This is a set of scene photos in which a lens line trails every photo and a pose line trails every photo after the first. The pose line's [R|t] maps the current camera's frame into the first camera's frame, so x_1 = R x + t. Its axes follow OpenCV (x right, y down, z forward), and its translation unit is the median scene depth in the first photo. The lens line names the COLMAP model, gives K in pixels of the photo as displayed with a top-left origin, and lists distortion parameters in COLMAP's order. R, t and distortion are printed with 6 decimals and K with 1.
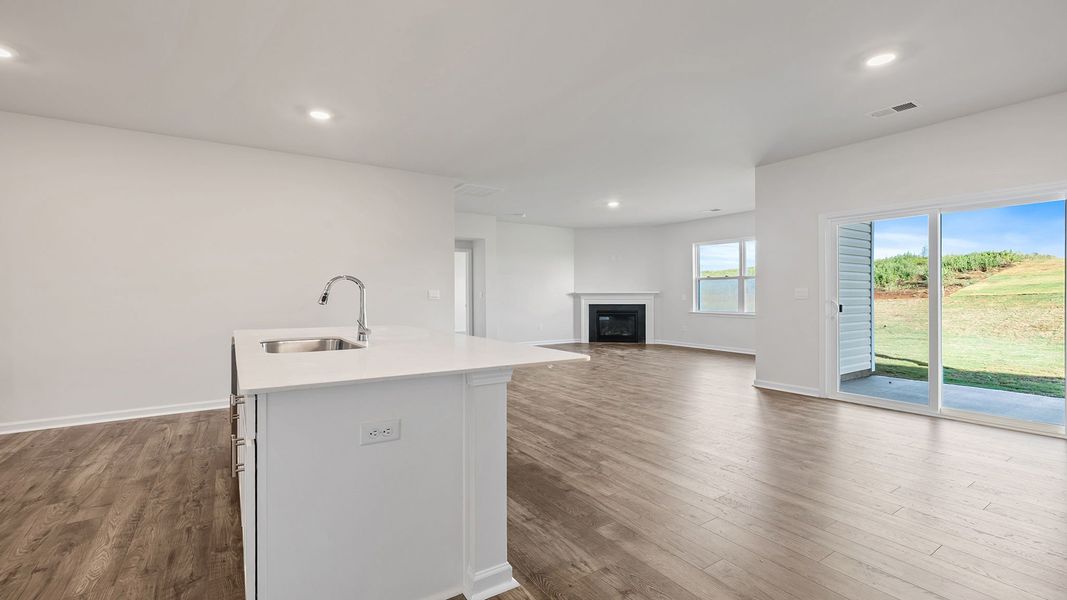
lens RADIAL K [[456.5, 0, 524.8], [0, 456.5, 299.1], [0, 0, 1]] dist [0.009215, 0.000045]
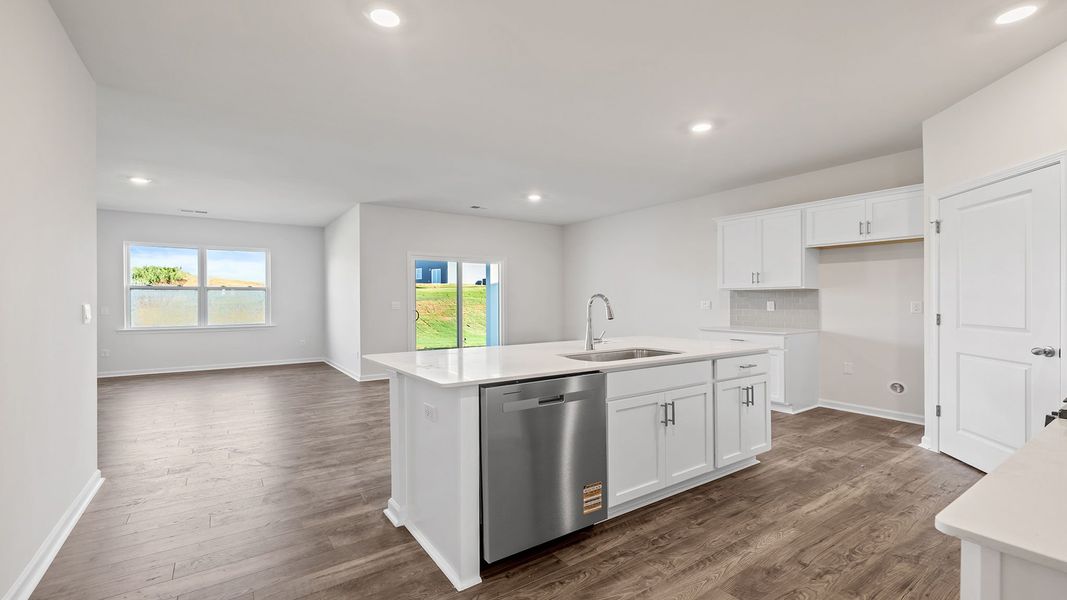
lens RADIAL K [[456.5, 0, 534.7], [0, 456.5, 304.9], [0, 0, 1]] dist [0.009215, 0.000045]
pose [[-0.033194, -0.005643, 0.999433, -0.424099], [0.014732, 0.999873, 0.006135, -0.008459], [-0.999340, 0.014927, -0.033107, 0.333650]]
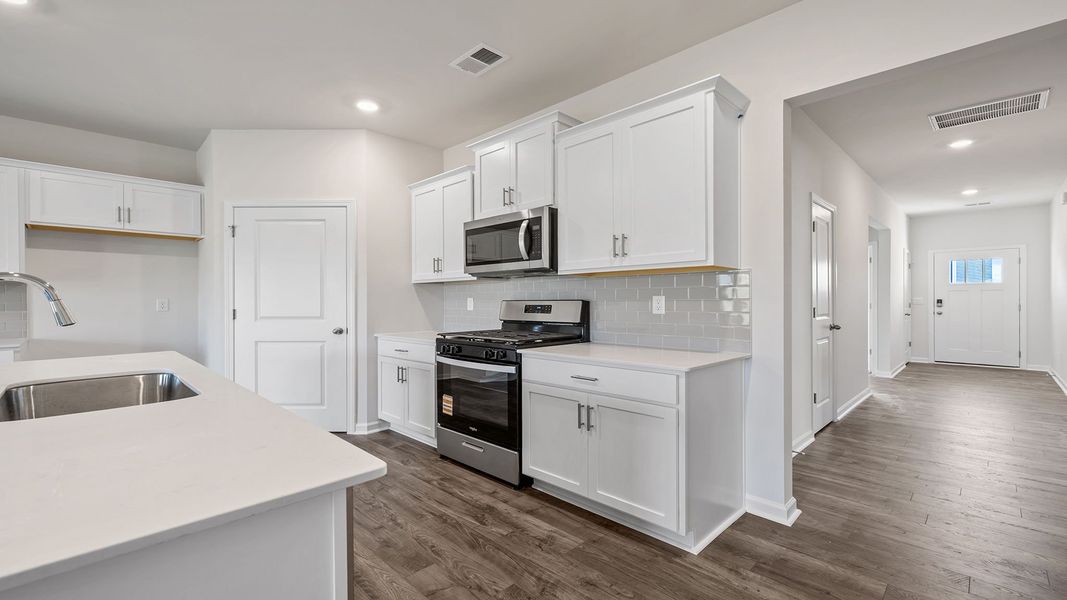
lens RADIAL K [[456.5, 0, 528.2], [0, 456.5, 299.9], [0, 0, 1]] dist [0.009215, 0.000045]
pose [[-0.980894, 0.008597, -0.194353, -0.242145], [0.006803, 0.999928, 0.009897, -0.004739], [0.194424, 0.008385, -0.980882, 0.453515]]
